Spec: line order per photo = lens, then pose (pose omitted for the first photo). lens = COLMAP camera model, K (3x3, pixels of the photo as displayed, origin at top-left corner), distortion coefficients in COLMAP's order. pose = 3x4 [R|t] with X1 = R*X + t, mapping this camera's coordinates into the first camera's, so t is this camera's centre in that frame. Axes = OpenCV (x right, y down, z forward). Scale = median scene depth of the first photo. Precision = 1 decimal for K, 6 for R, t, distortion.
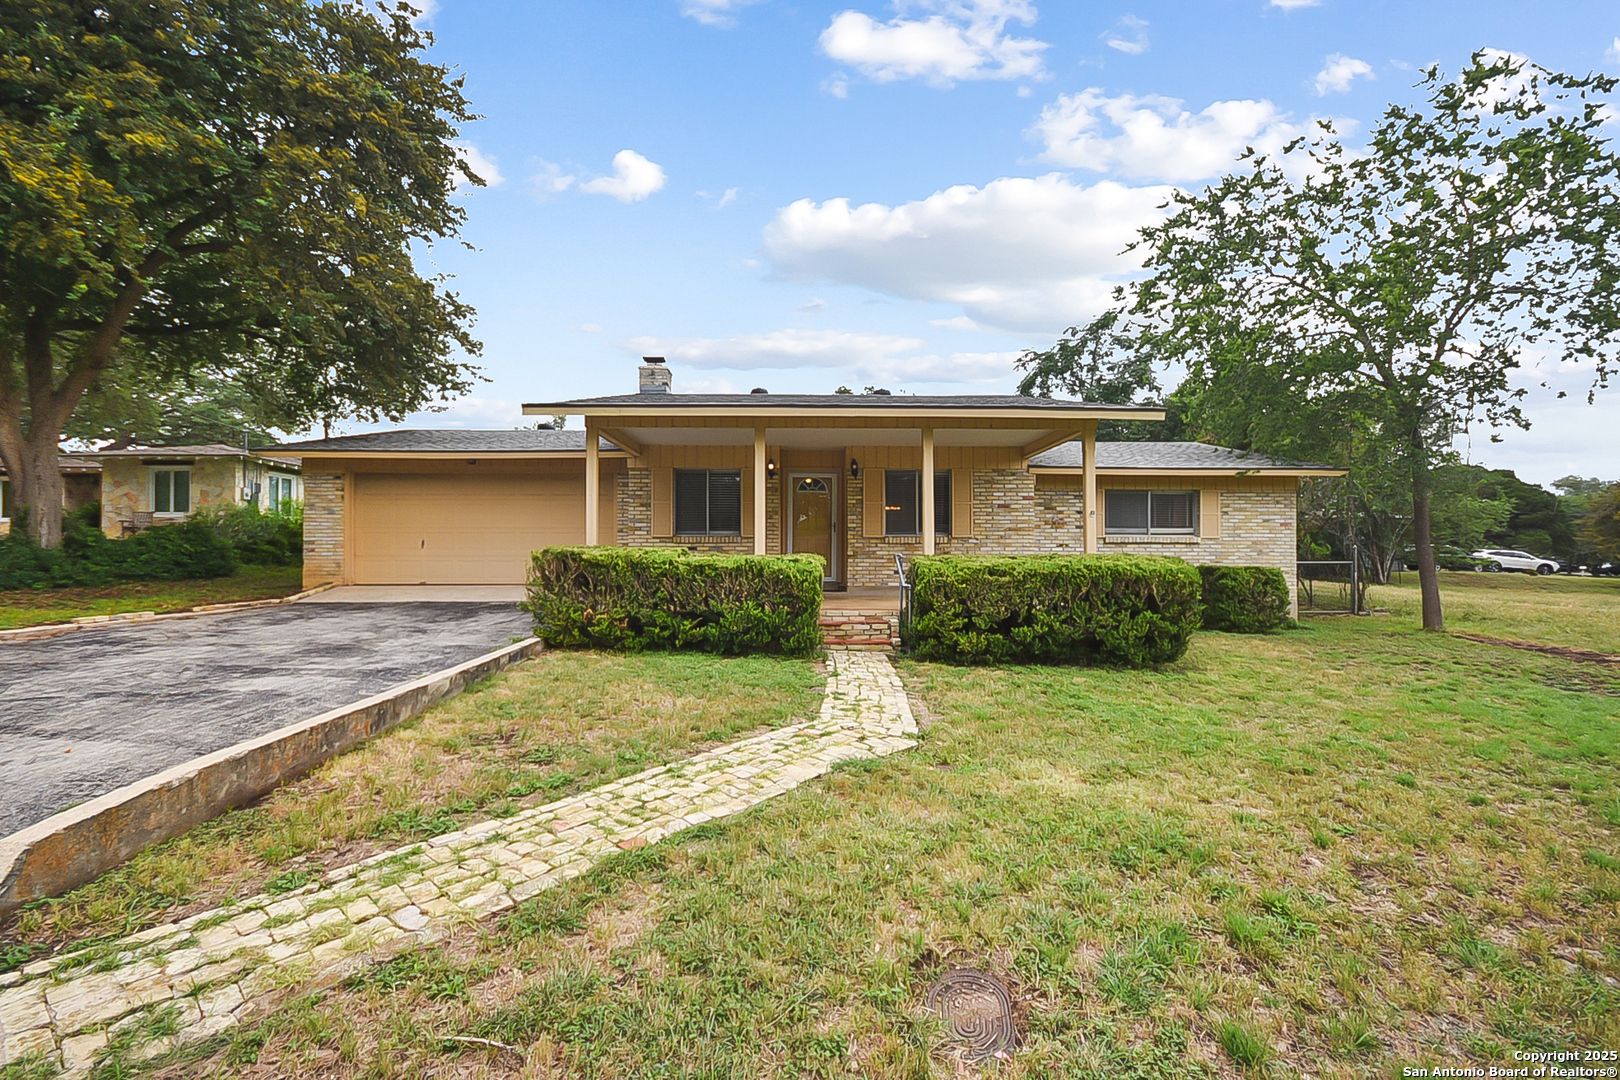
lens RADIAL K [[733.5, 0, 804.3], [0, 733.5, 526.4], [0, 0, 1]] dist [0.001451, -0.000433]
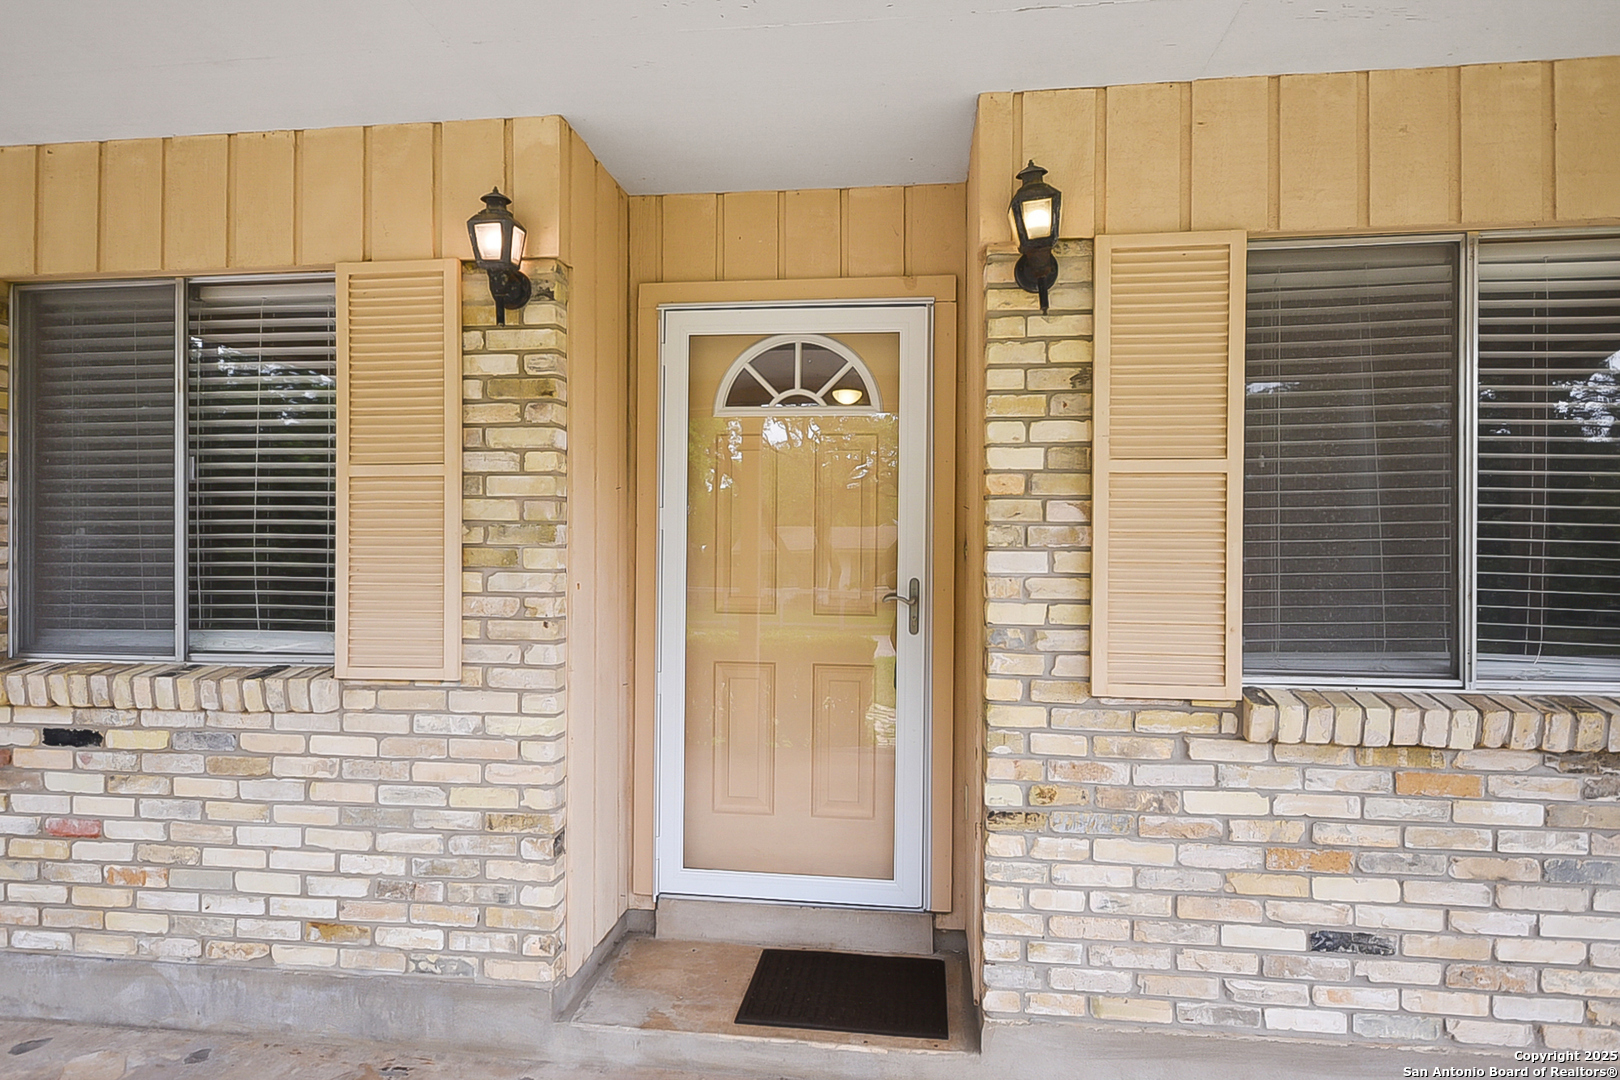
lens RADIAL K [[883.1, 0, 813.8], [0, 883.1, 535.1], [0, 0, 1]] dist [0.011200, -0.006442]
pose [[0.990653, 0.001179, -0.136404, 0.048243], [0.002014, 0.999727, 0.023270, -0.022490], [0.136394, -0.023327, 0.990380, 0.812530]]
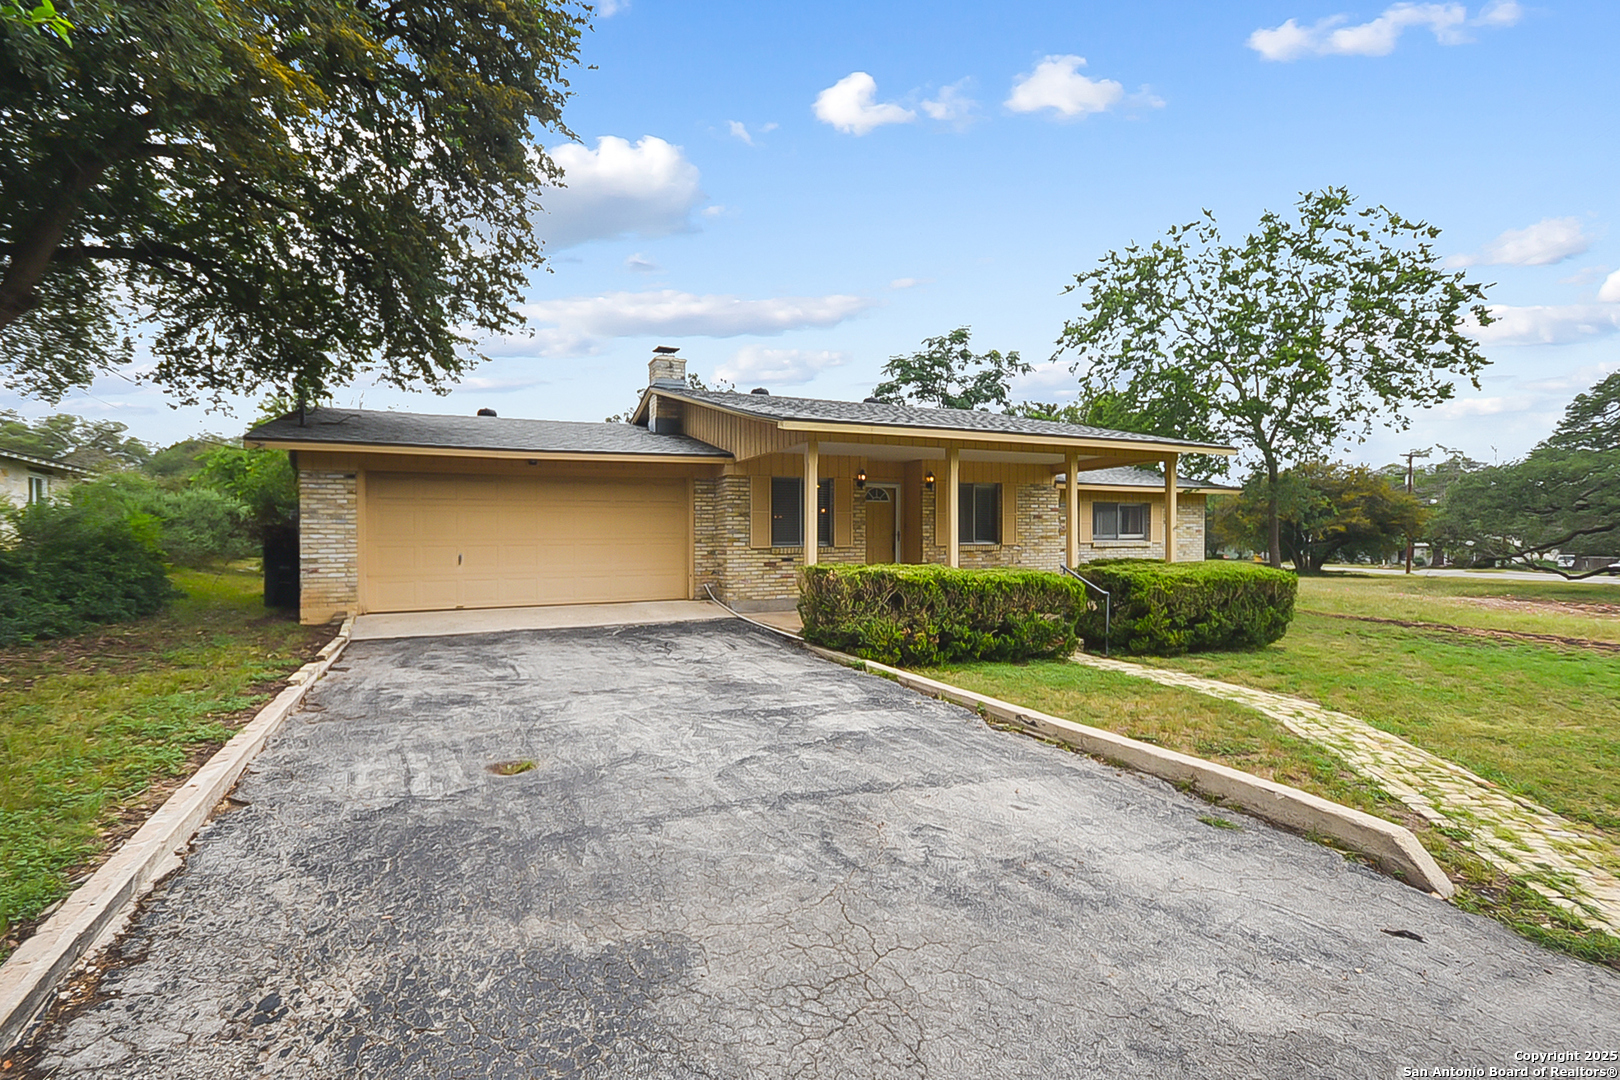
lens RADIAL K [[793.7, 0, 796.9], [0, 793.7, 551.7], [0, 0, 1]] dist [0.006265, -0.000146]
pose [[0.913072, -0.015468, 0.407506, -0.571630], [-0.003451, 0.998952, 0.045650, -0.028723], [-0.407784, -0.043088, 0.912061, 0.030695]]
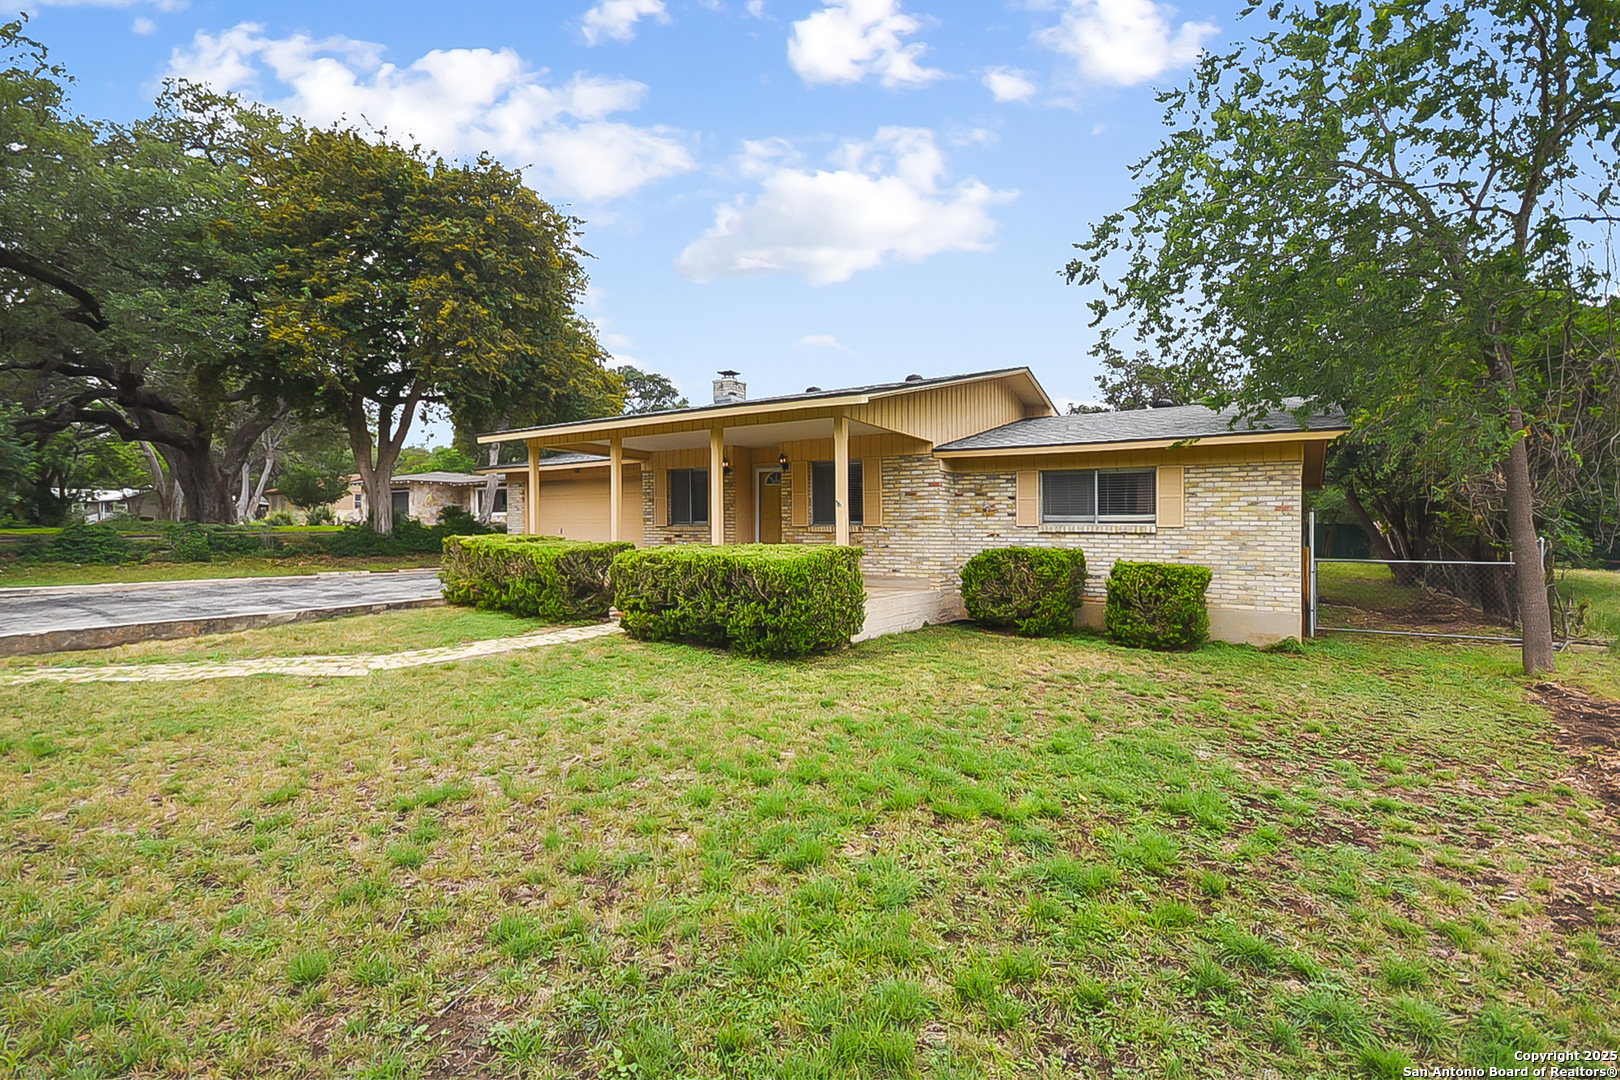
lens RADIAL K [[733.5, 0, 809.2], [0, 733.5, 529.9], [0, 0, 1]] dist [0.001451, -0.000433]
pose [[0.819768, 0.002793, -0.572689, 0.715618], [0.012991, 0.999640, 0.023471, -0.004705], [0.572549, -0.026681, 0.819436, 0.139075]]
